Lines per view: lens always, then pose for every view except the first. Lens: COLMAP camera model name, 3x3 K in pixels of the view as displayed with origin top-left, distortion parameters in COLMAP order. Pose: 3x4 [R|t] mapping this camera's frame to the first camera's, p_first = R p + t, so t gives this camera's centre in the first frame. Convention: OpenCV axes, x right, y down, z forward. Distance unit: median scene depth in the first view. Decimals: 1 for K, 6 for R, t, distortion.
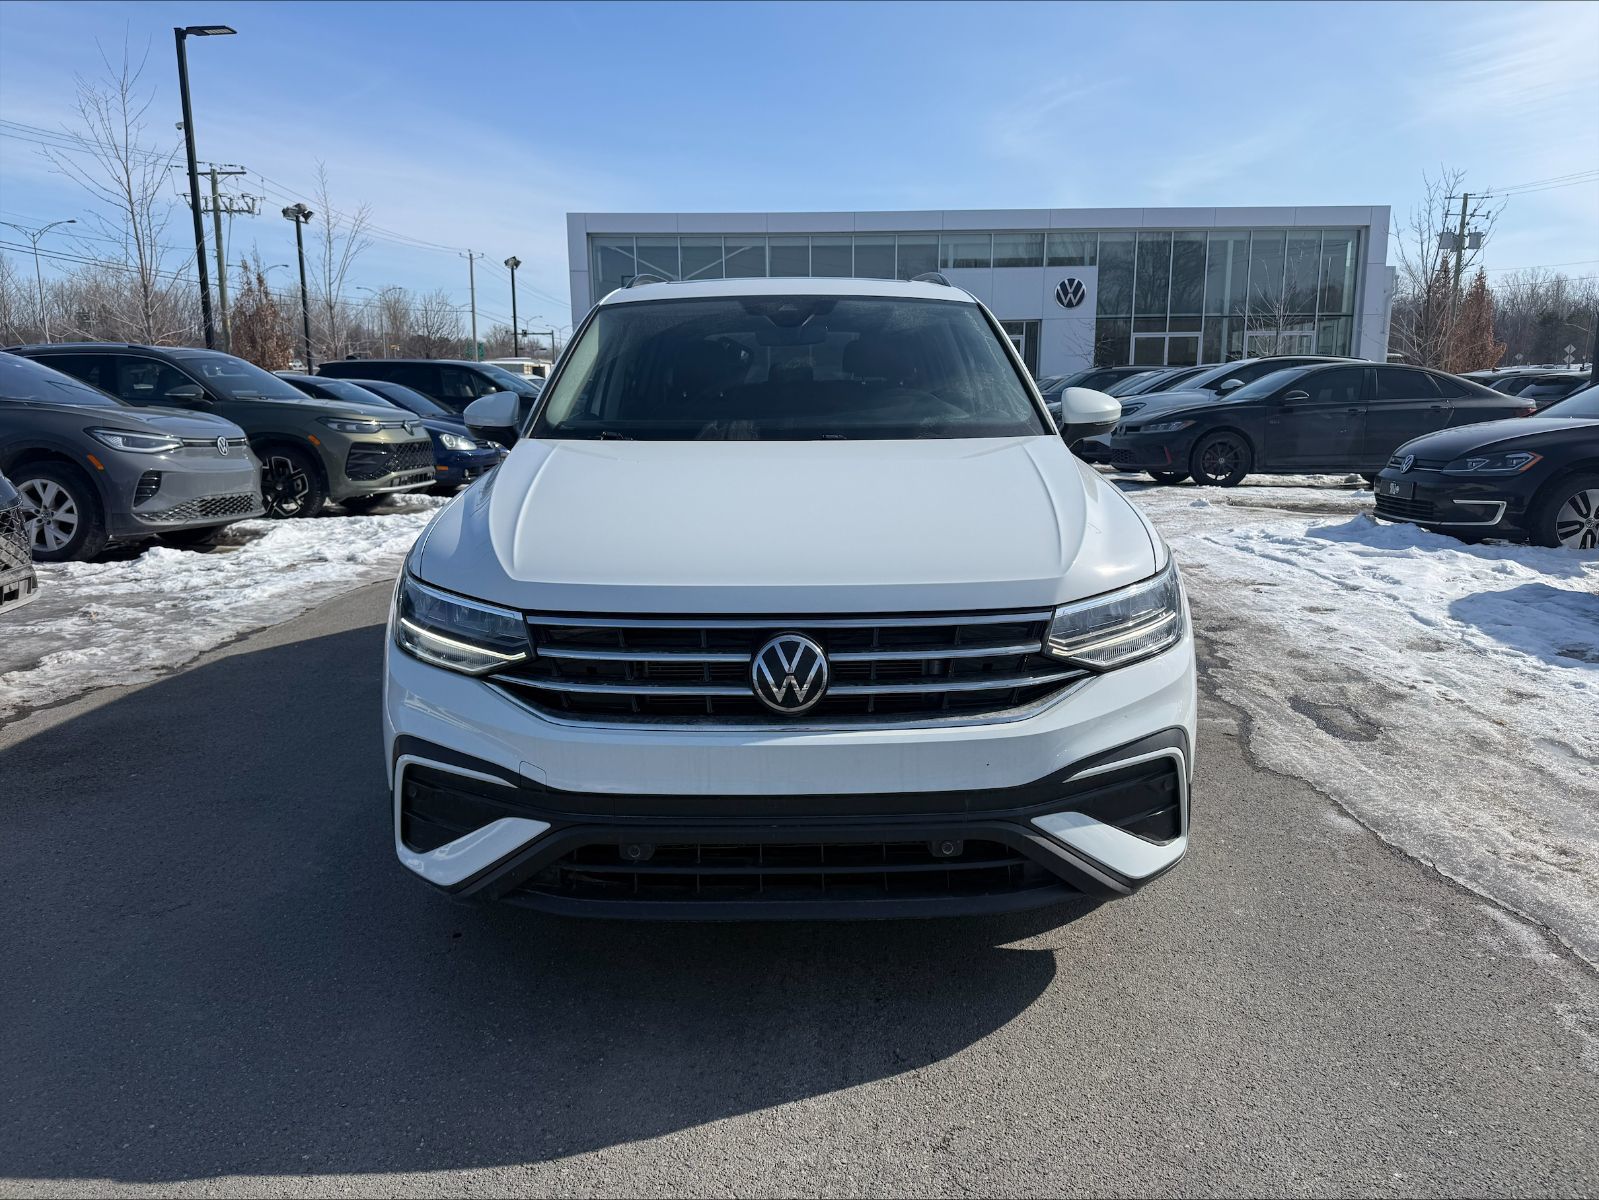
lens RADIAL K [[1131.1, 0, 785.8], [0, 1131.1, 599.0], [0, 0, 1]] dist [0.049619, -0.067021]
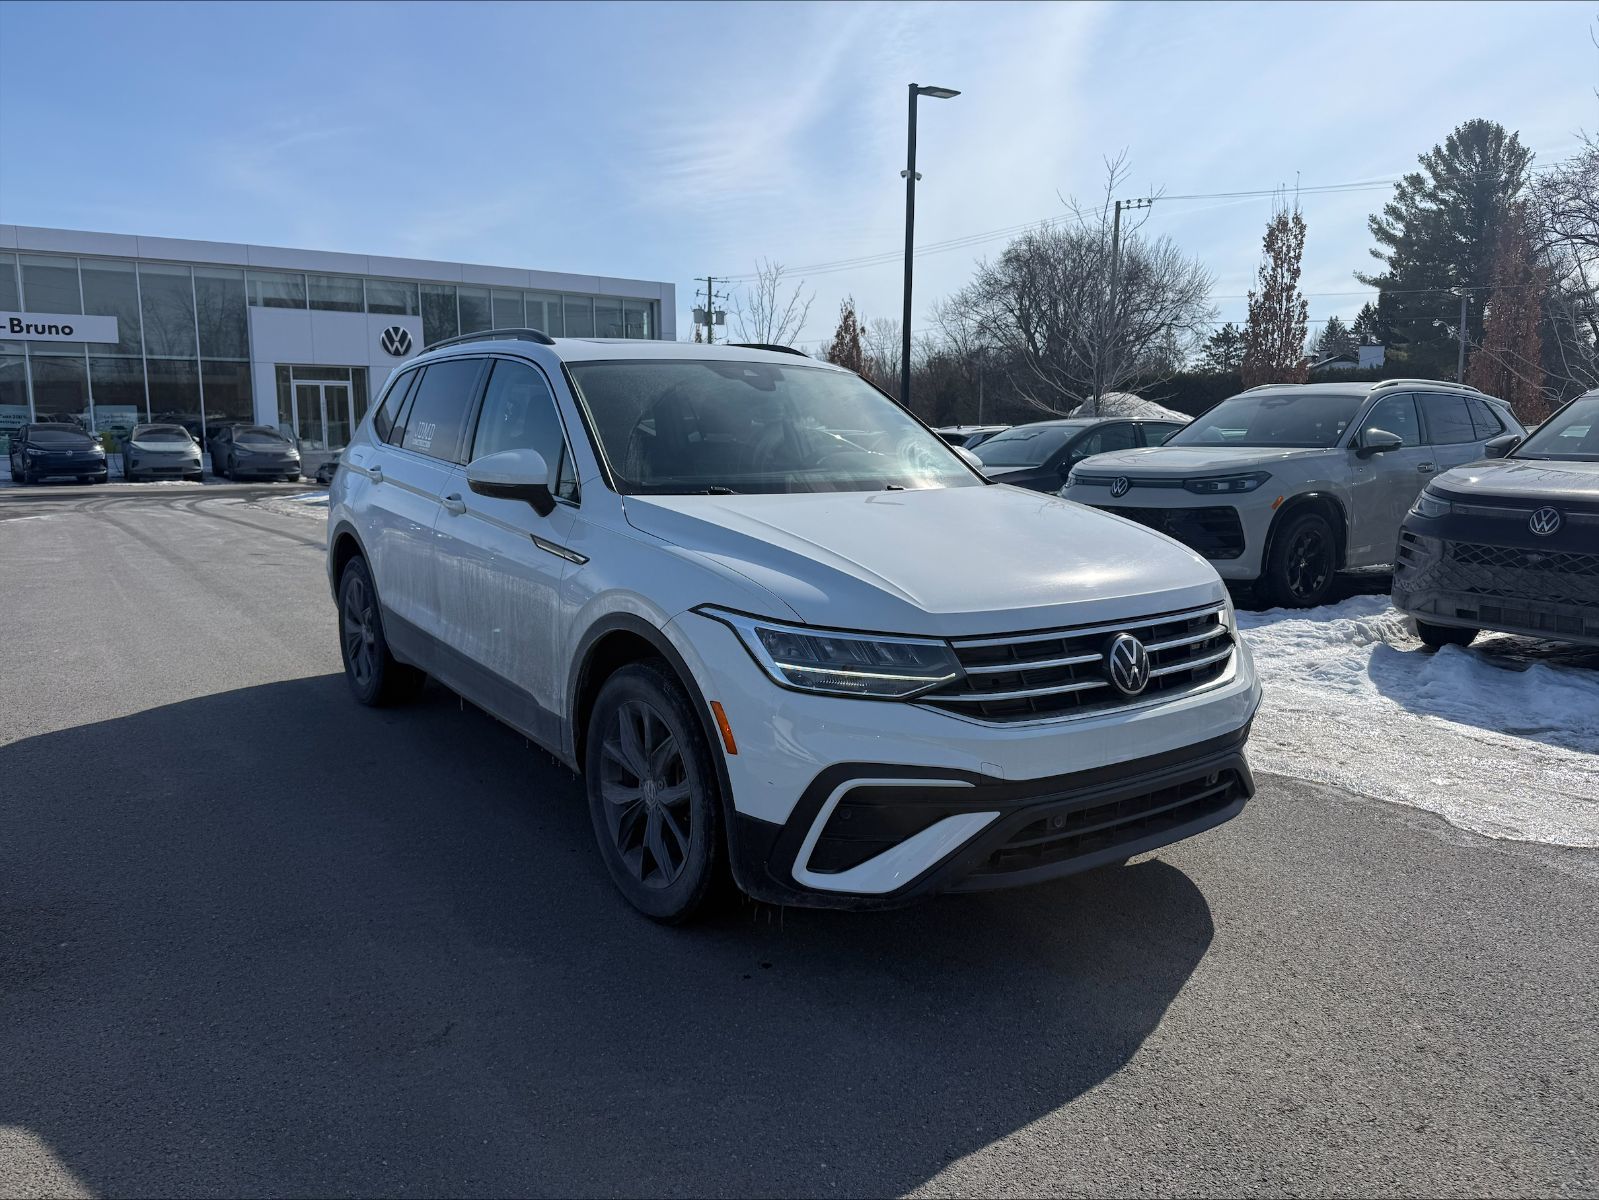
lens RADIAL K [[1126.1, 0, 799.5], [0, 1126.1, 600.0], [0, 0, 1]] dist [0.079212, -0.099115]
pose [[0.818043, -0.074961, 0.570251, -0.130134], [0.098399, 0.995093, -0.010349, -0.004048], [-0.566677, 0.064578, 0.821406, 0.015798]]
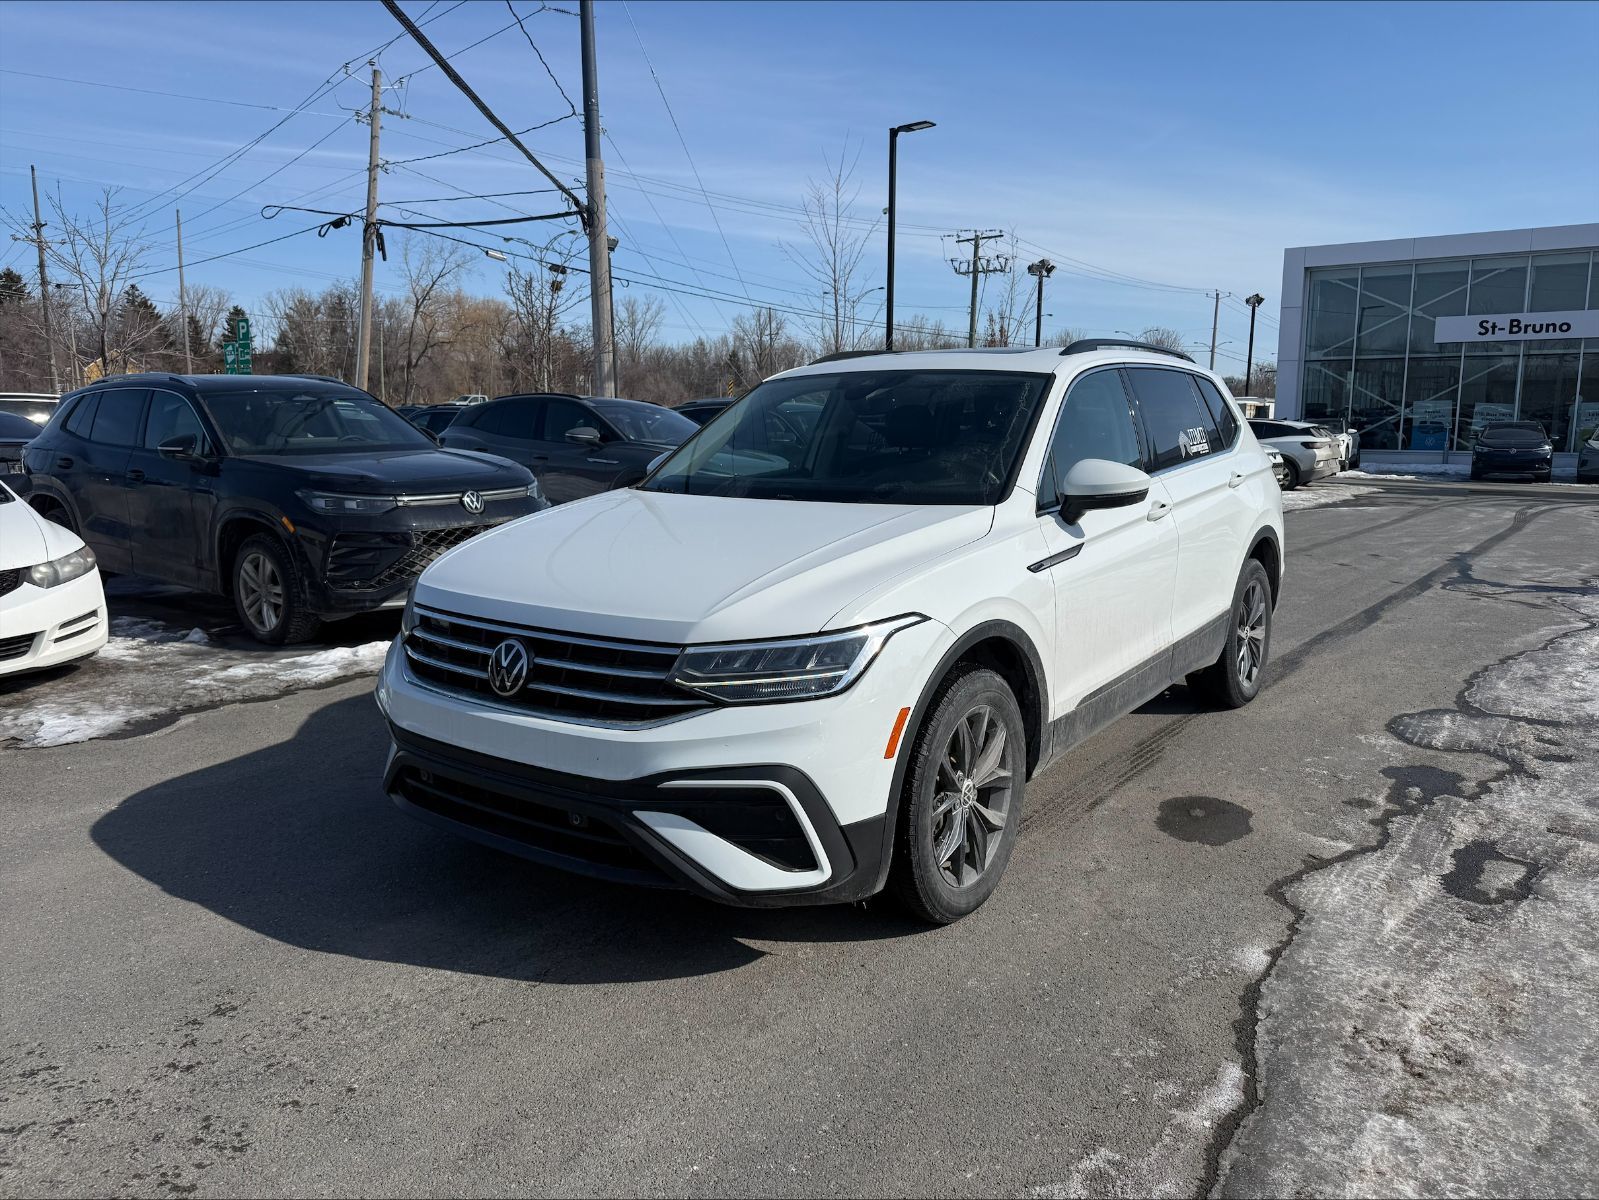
lens RADIAL K [[1131.1, 0, 785.8], [0, 1131.1, 599.0], [0, 0, 1]] dist [0.049619, -0.067021]
pose [[0.797247, 0.099959, -0.595319, 0.133810], [-0.119373, 0.992826, 0.006840, -0.008176], [0.591732, 0.065612, 0.803460, 0.011471]]
